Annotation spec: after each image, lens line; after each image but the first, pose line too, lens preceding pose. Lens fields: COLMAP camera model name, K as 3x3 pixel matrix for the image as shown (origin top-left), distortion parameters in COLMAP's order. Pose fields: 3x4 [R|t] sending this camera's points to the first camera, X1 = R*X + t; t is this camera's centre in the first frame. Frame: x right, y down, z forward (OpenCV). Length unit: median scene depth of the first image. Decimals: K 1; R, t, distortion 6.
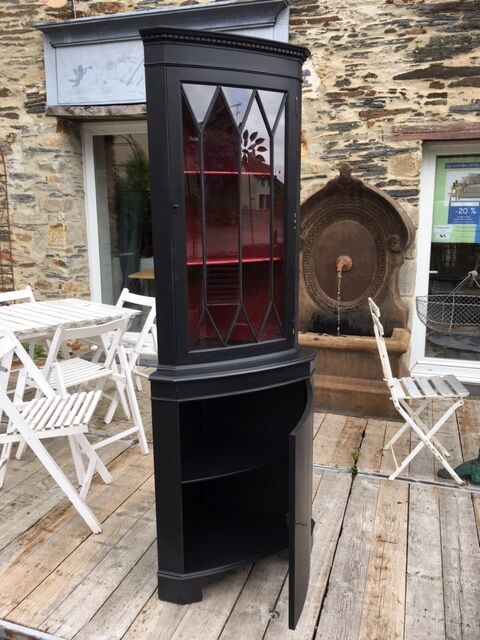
lens RADIAL K [[545.7, 0, 239.3], [0, 545.7, 322.0], [0, 0, 1]] dist [0.070778, -0.093938]
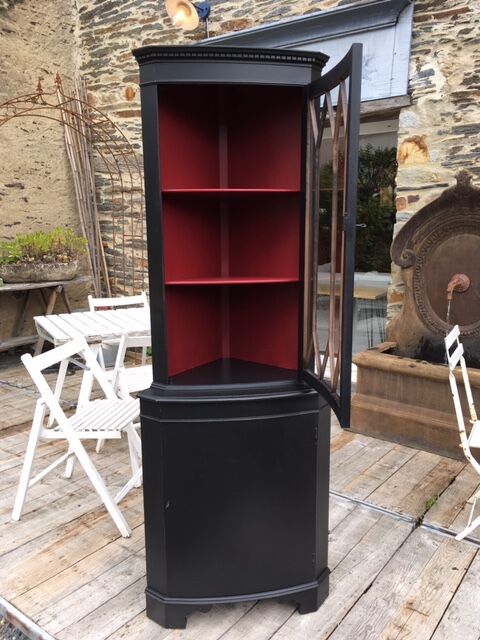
lens RADIAL K [[545.7, 0, 239.3], [0, 545.7, 322.0], [0, 0, 1]] dist [0.070778, -0.093938]
pose [[0.944812, 0.064194, -0.321261, 0.178655], [-0.068226, 0.997669, -0.001294, -0.023252], [0.320429, 0.023141, 0.946990, 0.057876]]
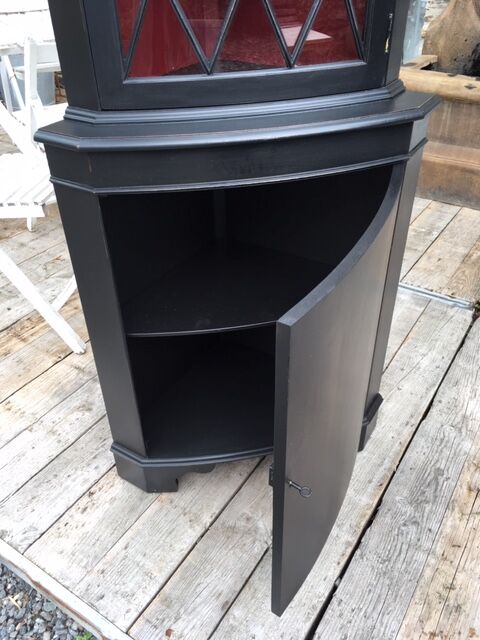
lens RADIAL K [[545.7, 0, 239.3], [0, 545.7, 322.0], [0, 0, 1]] dist [0.070778, -0.093938]
pose [[0.965491, 0.143824, -0.217123, 0.070712], [-0.040444, 0.906372, 0.420541, 0.022590], [0.257278, -0.397247, 0.880910, 0.309186]]
